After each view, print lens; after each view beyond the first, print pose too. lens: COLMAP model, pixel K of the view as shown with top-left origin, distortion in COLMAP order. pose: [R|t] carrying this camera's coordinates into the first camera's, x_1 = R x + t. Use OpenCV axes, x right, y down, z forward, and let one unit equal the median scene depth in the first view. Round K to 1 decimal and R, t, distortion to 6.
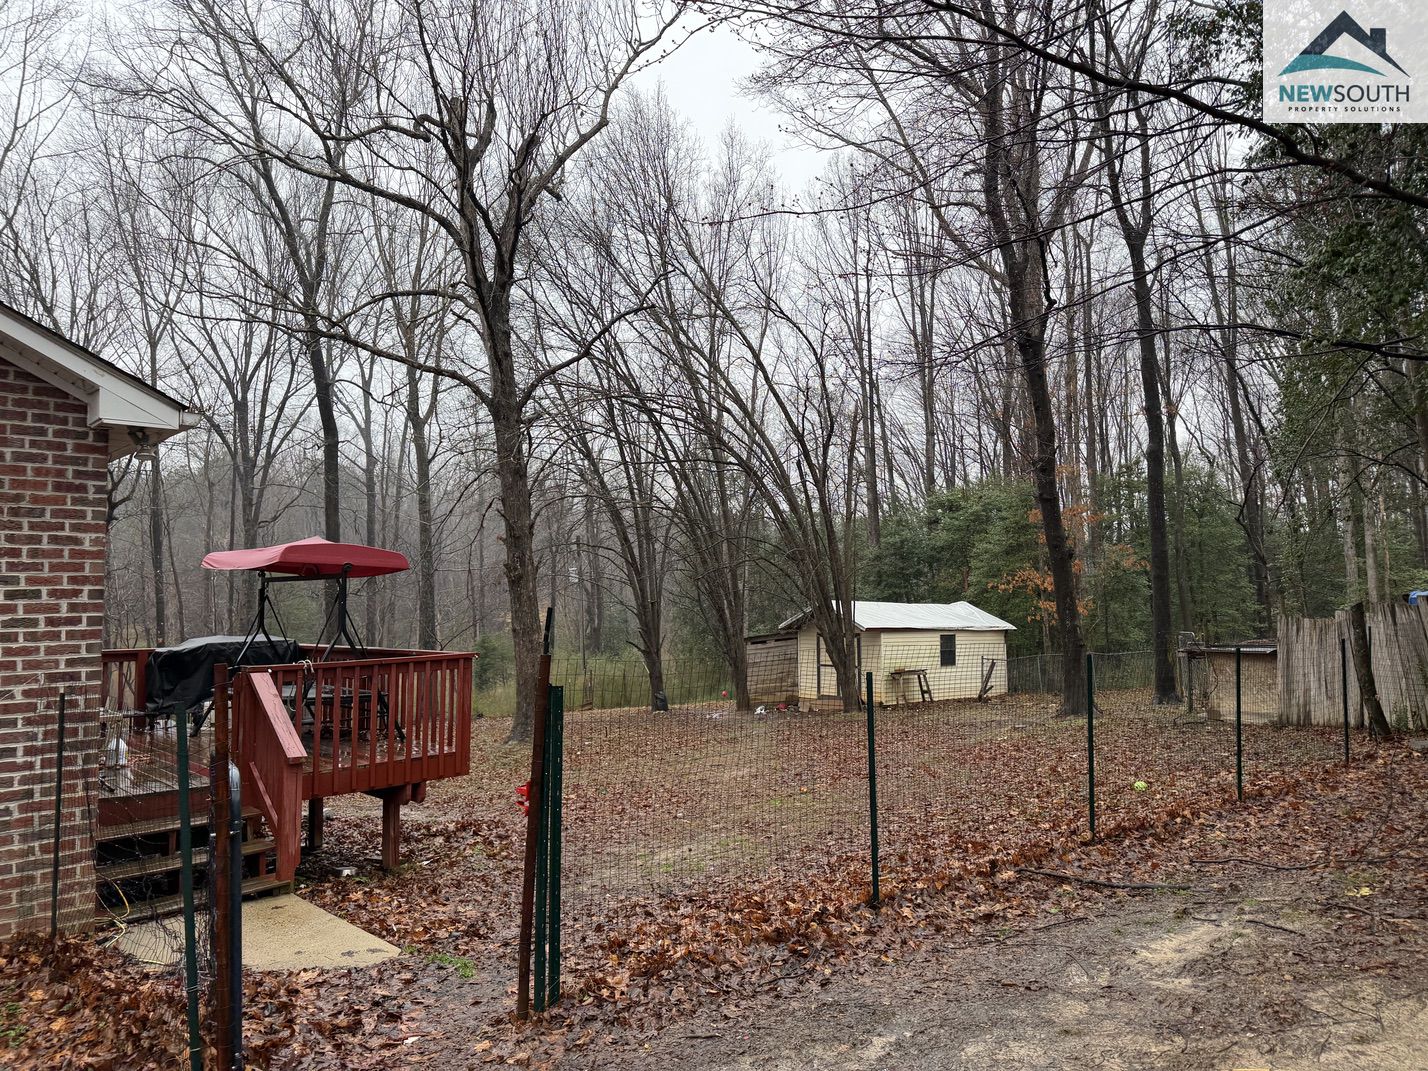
lens RADIAL K [[989.8, 0, 709.7], [0, 989.8, 531.6], [0, 0, 1]] dist [0.009194, -0.011498]
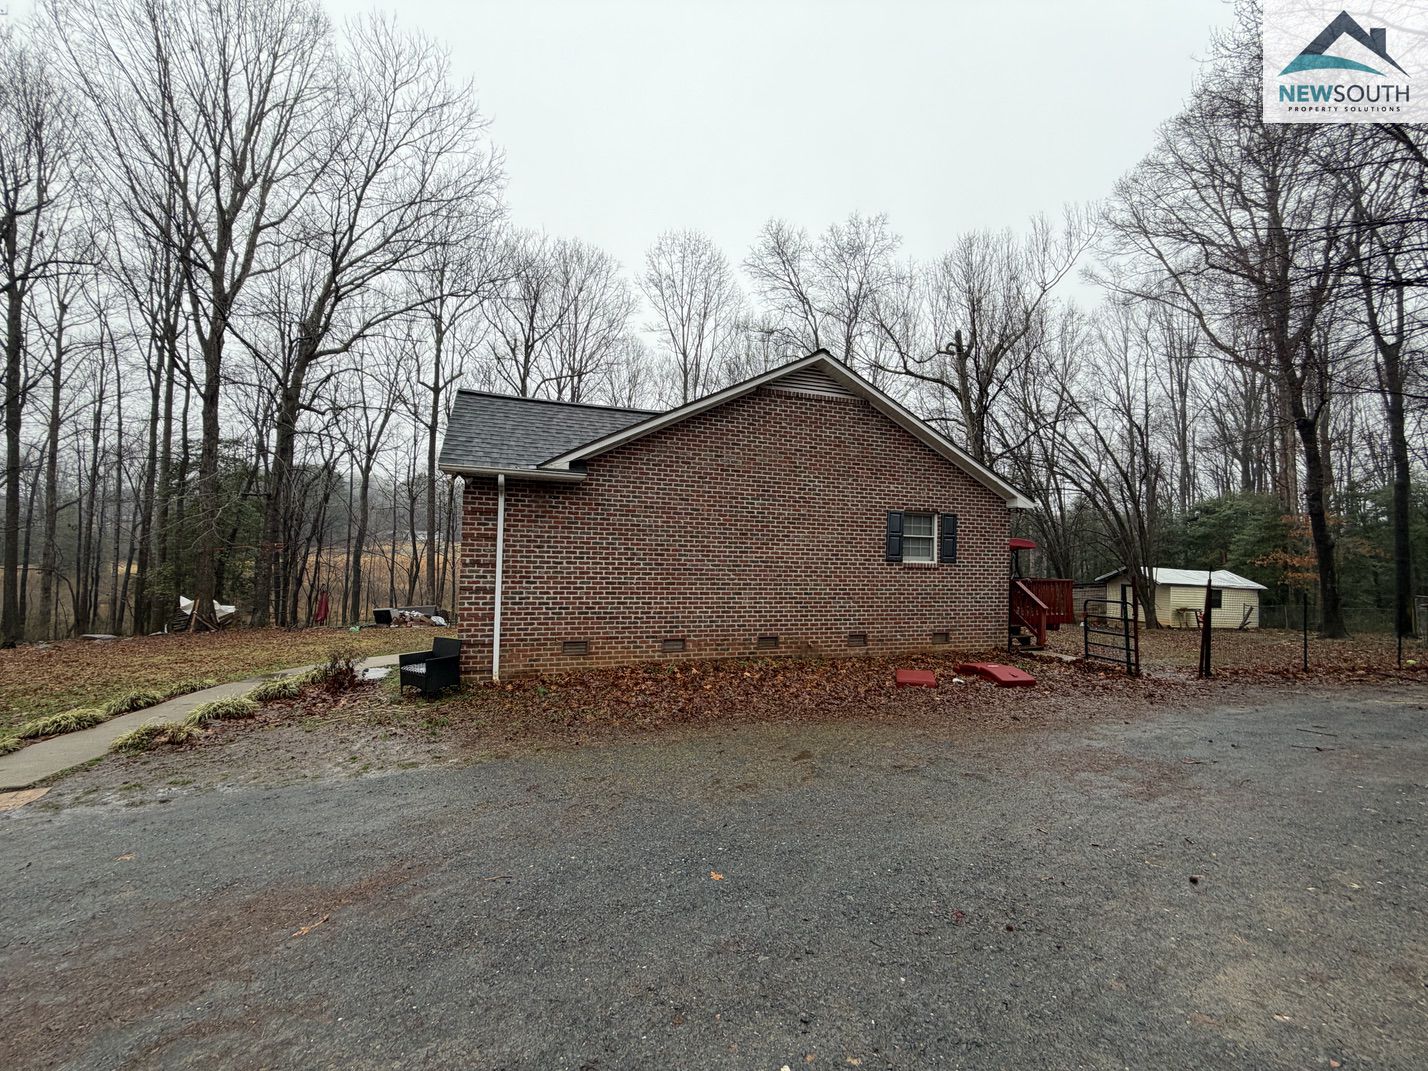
lens RADIAL K [[570.5, 0, 712.1], [0, 570.5, 530.6], [0, 0, 1]] dist [0.000114, 0.000052]
pose [[0.909681, 0.016066, -0.414997, -0.136236], [-0.006537, 0.999682, 0.024370, -0.014037], [0.415256, -0.019456, 0.909496, -0.233459]]
